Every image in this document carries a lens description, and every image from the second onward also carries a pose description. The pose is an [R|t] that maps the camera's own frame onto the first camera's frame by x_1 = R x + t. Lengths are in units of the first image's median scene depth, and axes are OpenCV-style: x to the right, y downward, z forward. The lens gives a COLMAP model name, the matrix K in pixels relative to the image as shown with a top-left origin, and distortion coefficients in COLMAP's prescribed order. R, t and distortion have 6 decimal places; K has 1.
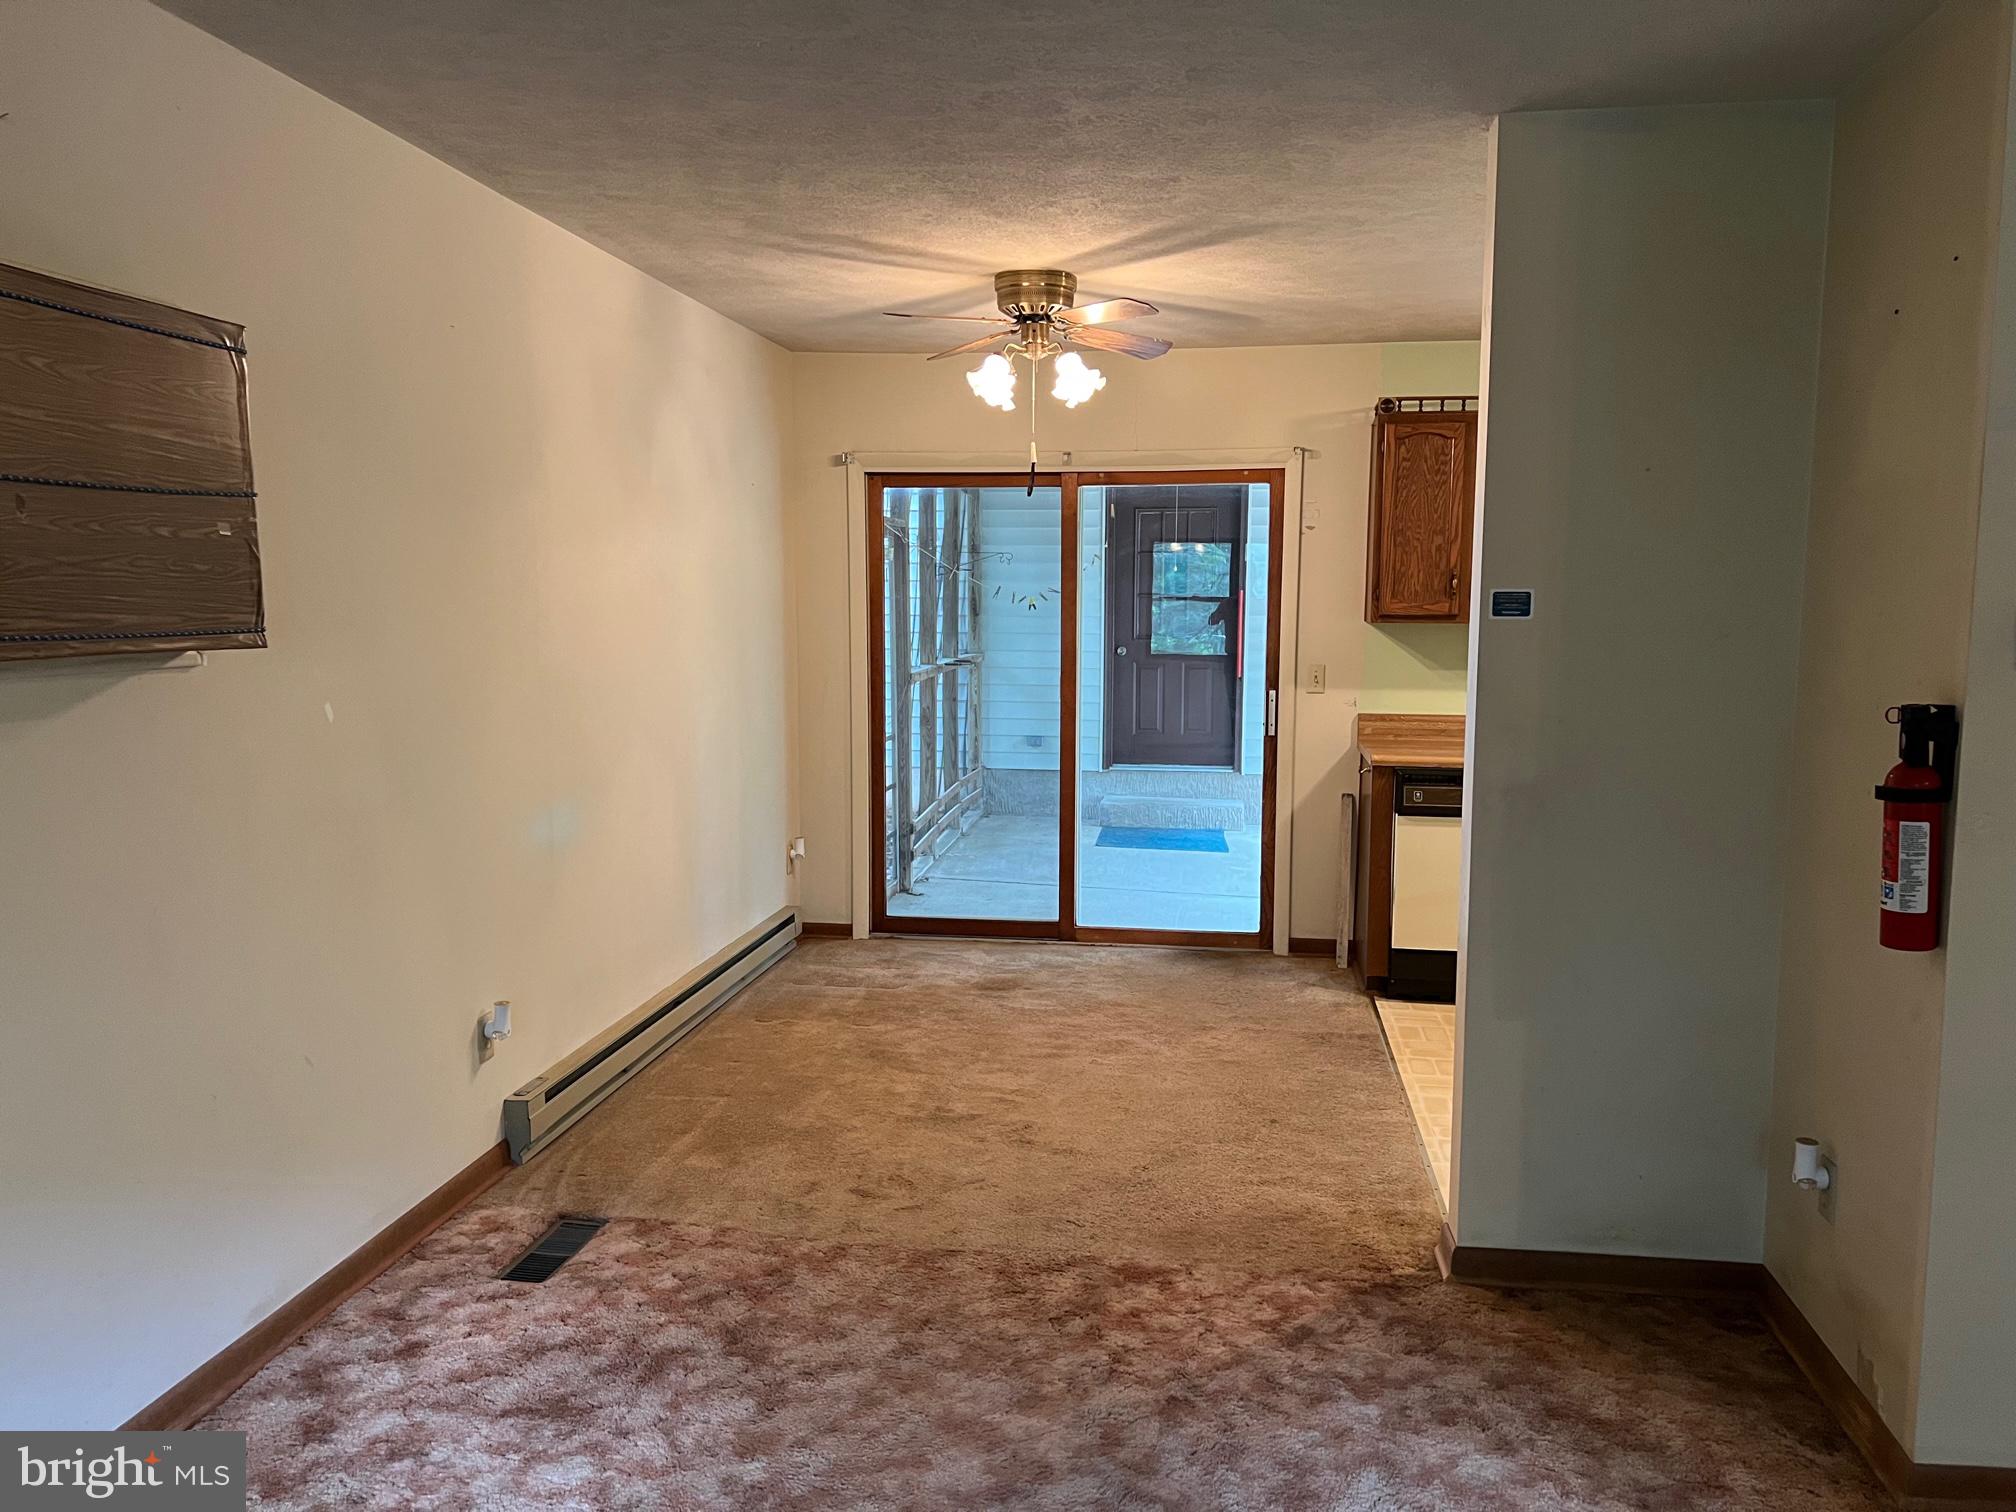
lens RADIAL K [[1511.9, 0, 1008.5], [0, 1511.9, 755.2], [0, 0, 1]] dist [0.007152, 0.001624]
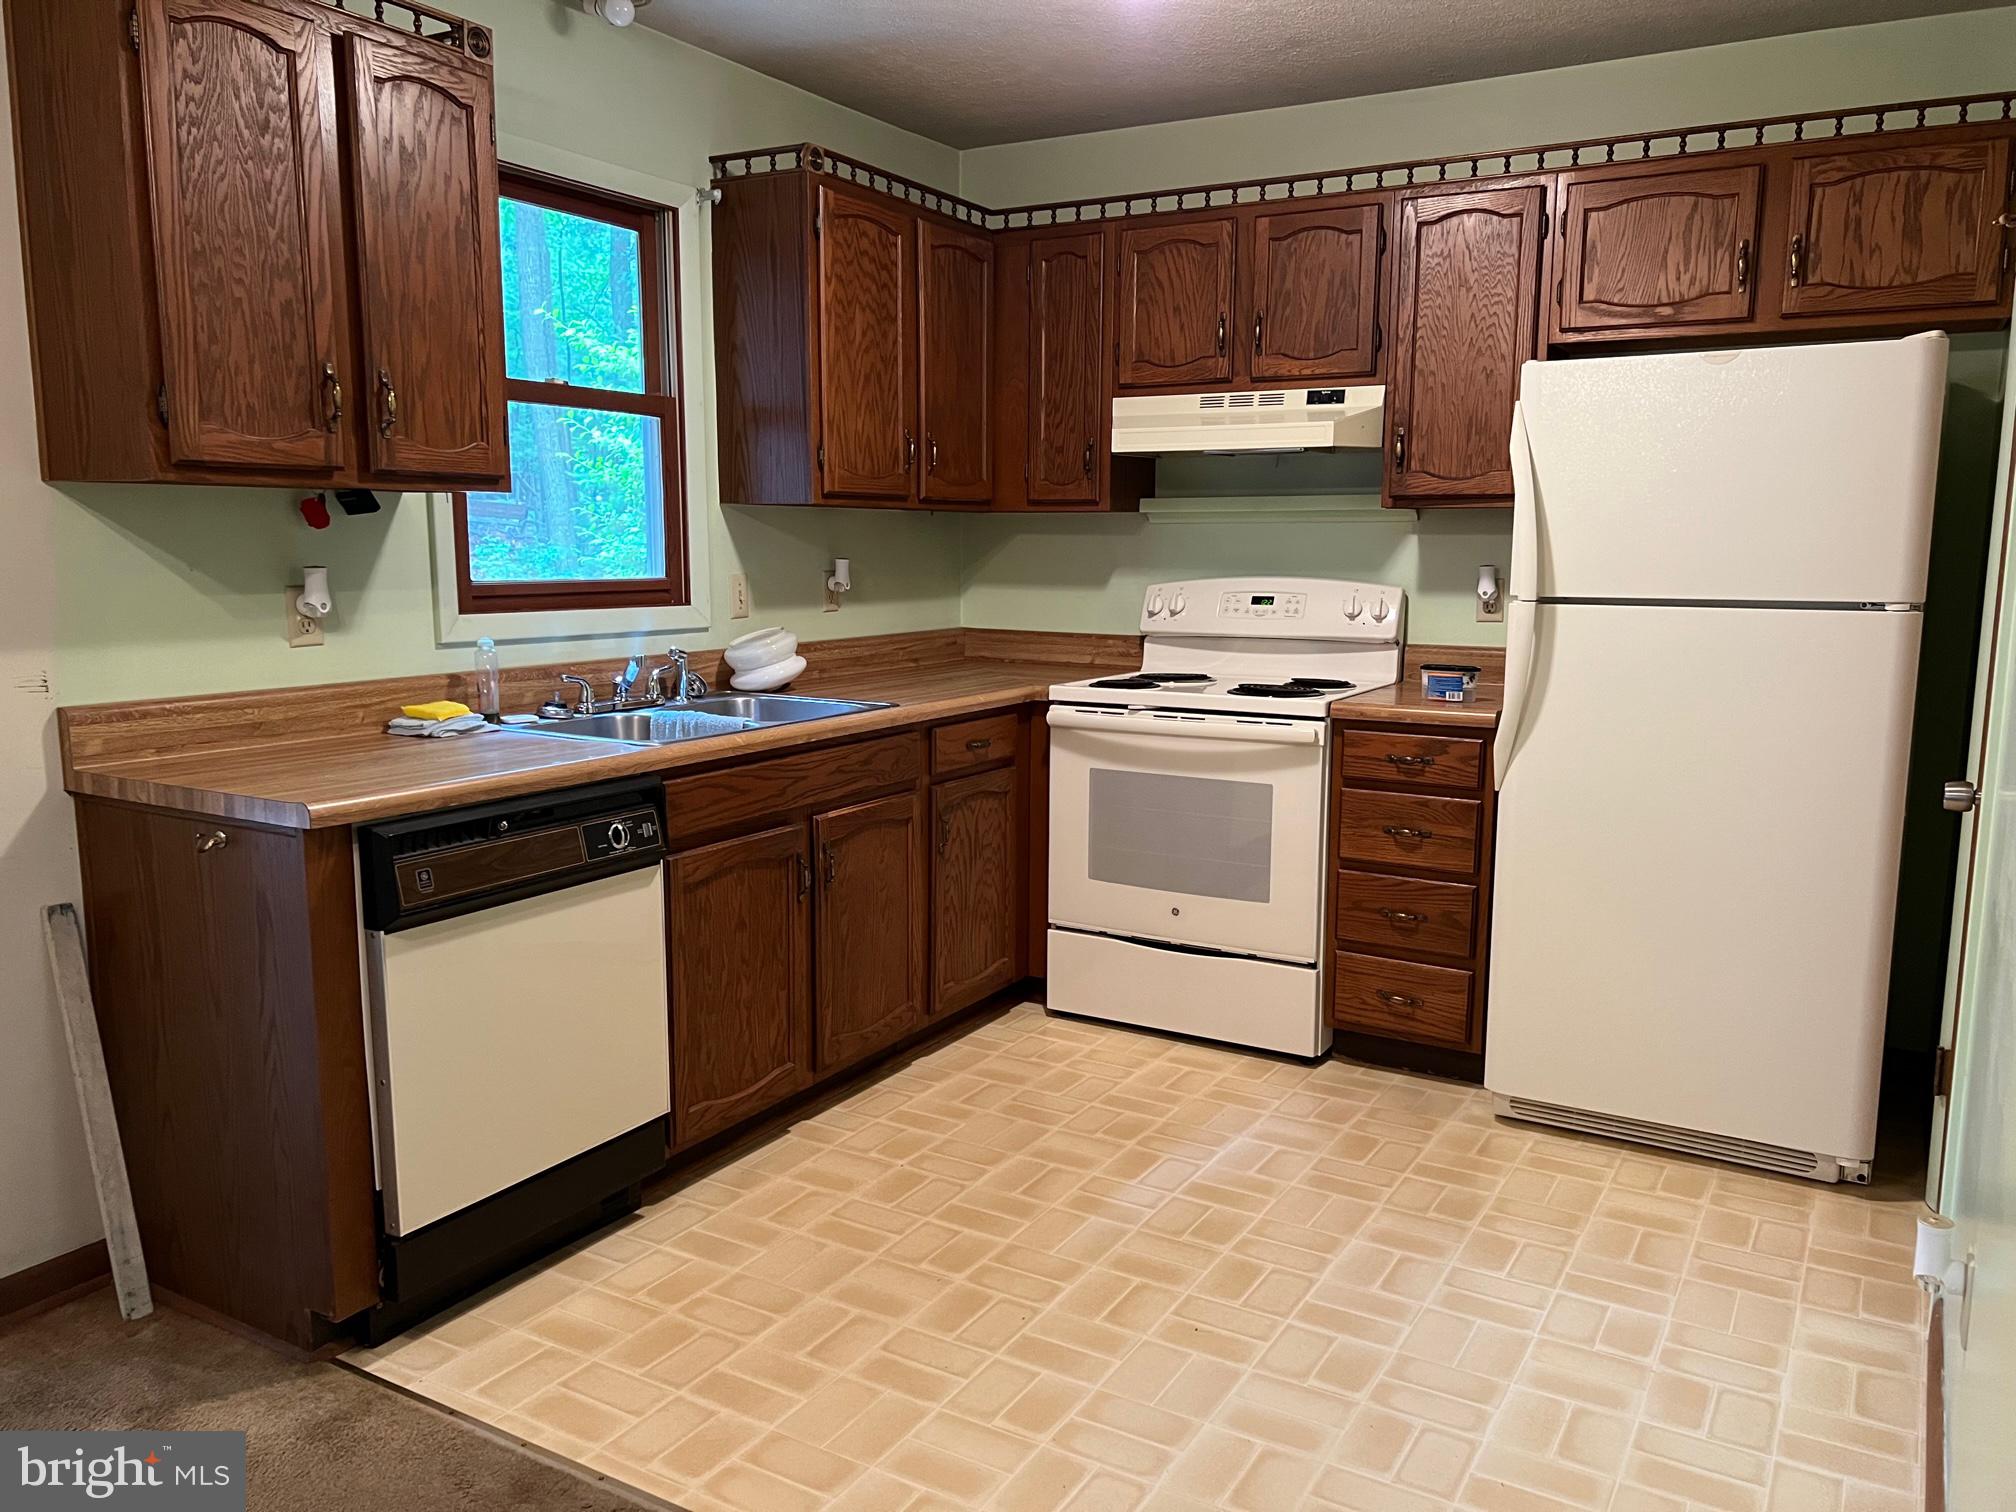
lens RADIAL K [[1511.9, 0, 1011.8], [0, 1511.9, 758.3], [0, 0, 1]] dist [0.007152, 0.001624]
pose [[0.365495, -0.142843, 0.919788, -0.058614], [0.099190, 0.988505, 0.114100, -0.037994], [-0.925513, 0.049530, 0.375462, 0.646451]]
